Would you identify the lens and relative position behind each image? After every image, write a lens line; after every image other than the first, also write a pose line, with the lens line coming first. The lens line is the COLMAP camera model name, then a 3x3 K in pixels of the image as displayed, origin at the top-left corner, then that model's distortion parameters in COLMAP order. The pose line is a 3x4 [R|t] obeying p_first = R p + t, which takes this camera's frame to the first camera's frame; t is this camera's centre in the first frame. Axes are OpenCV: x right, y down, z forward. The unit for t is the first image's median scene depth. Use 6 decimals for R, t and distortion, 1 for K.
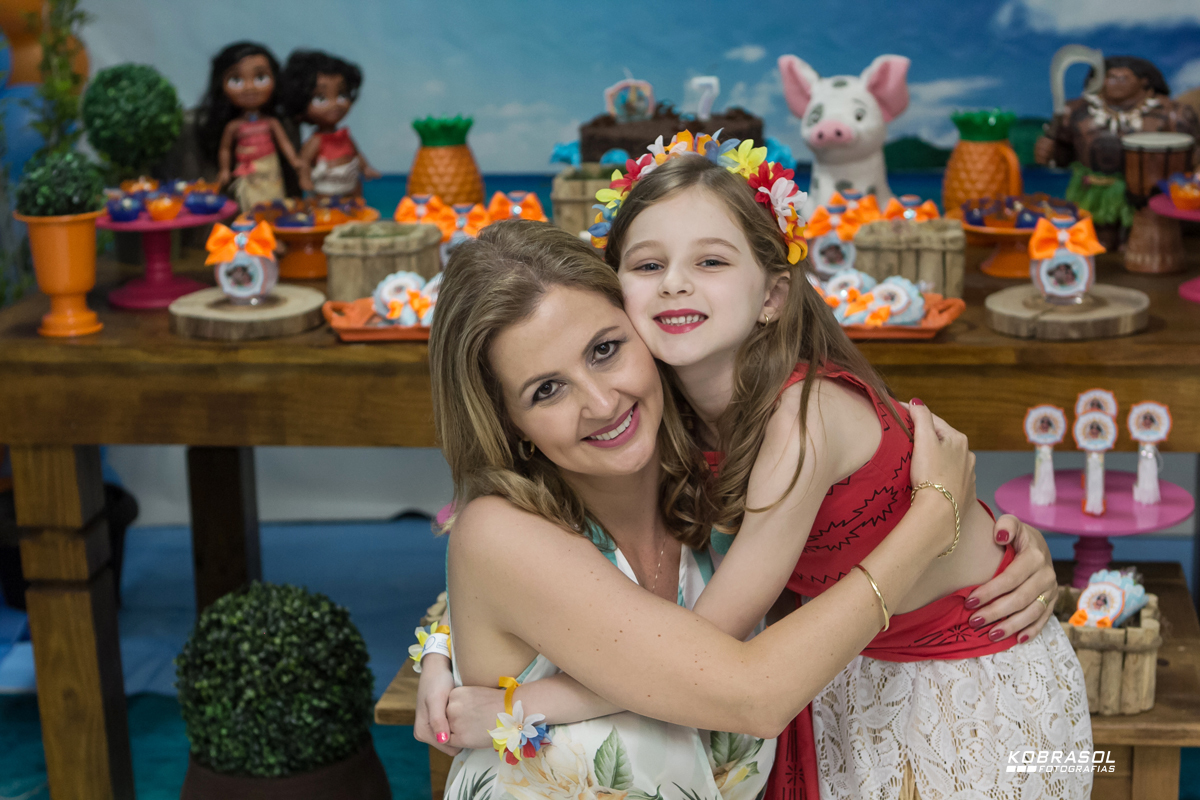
lens RADIAL K [[2326.5, 0, 596.3], [0, 2326.5, 400.9], [0, 0, 1]] dist [-0.031334, 0.000000]
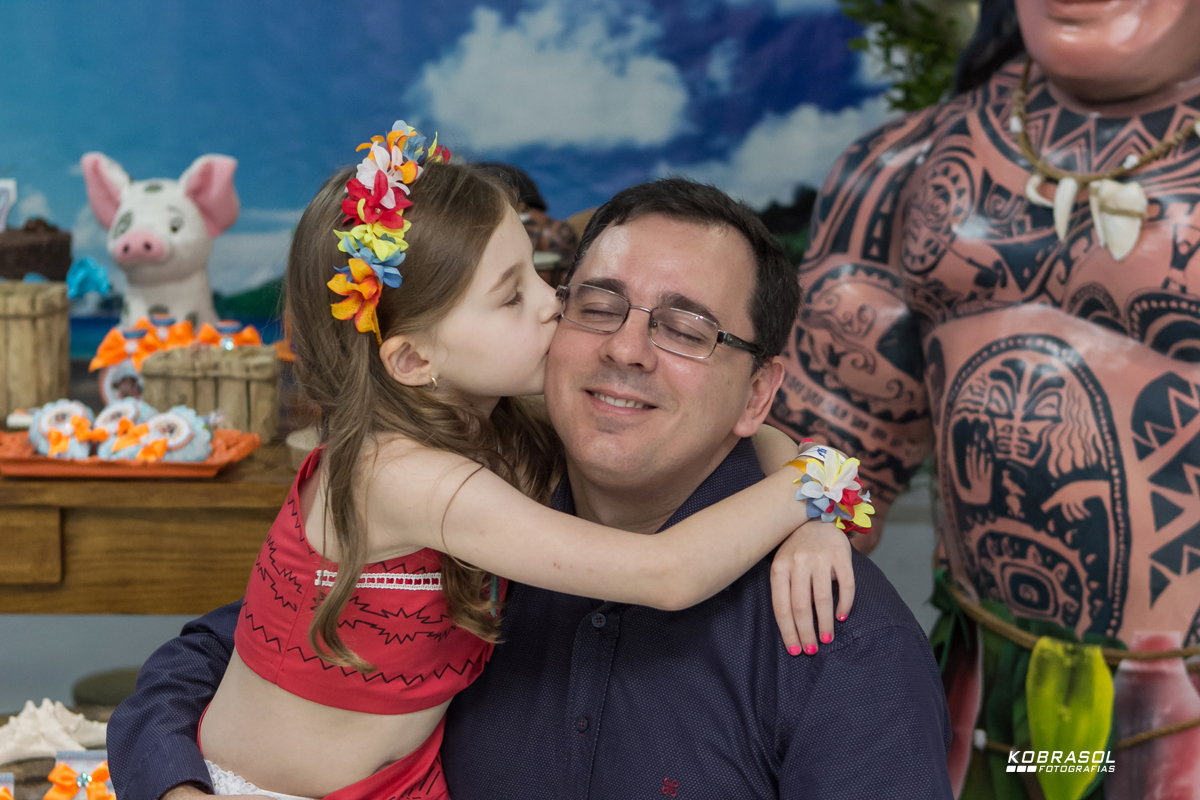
lens RADIAL K [[3000.5, 0, 607.2], [0, 3000.5, 391.5], [0, 0, 1]] dist [-0.064386, 0.000000]
pose [[0.986116, 0.015624, 0.165321, 0.095987], [0.000736, 0.995143, -0.098442, 0.043775], [-0.166056, 0.097197, 0.981314, -0.070008]]
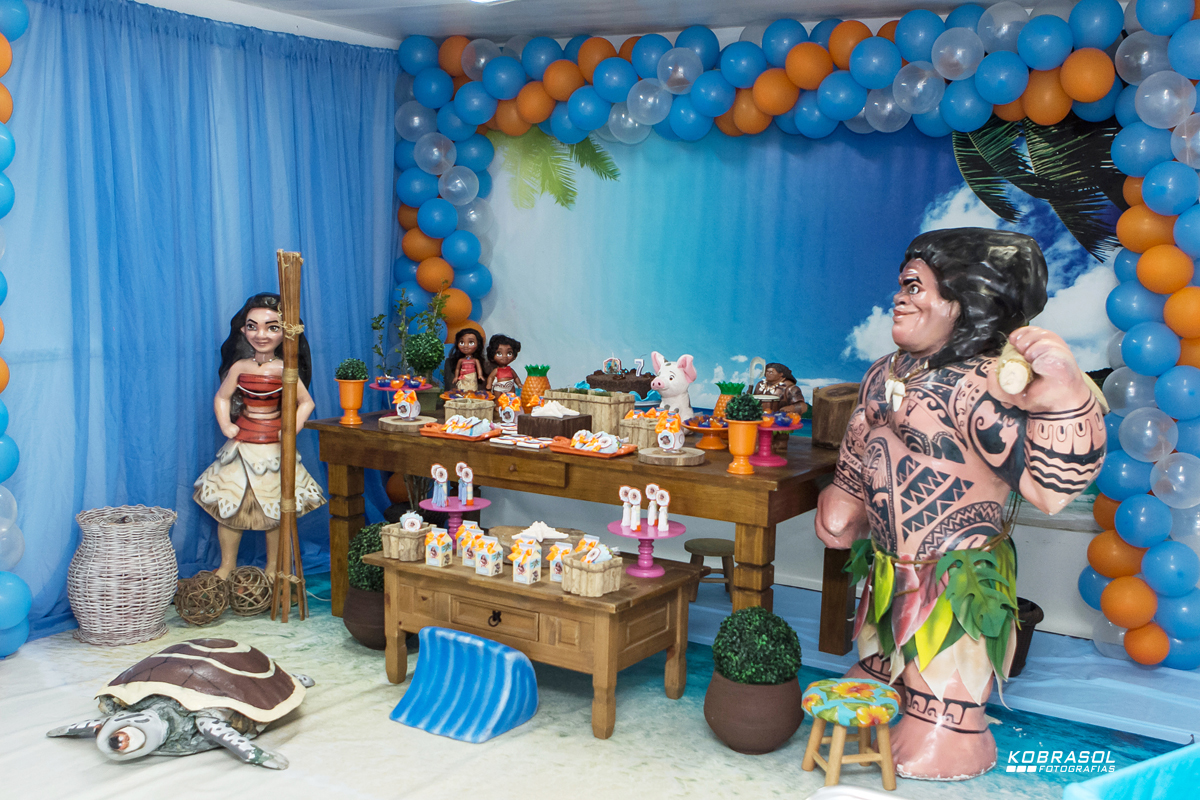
lens RADIAL K [[1345.4, 0, 590.1], [0, 1345.4, 399.1], [0, 0, 1]] dist [-0.031891, 0.000000]
pose [[0.905733, 0.102605, -0.411241, 0.656560], [-0.154258, 0.983515, -0.094355, 0.046591], [0.394780, 0.148898, 0.906630, -0.314379]]
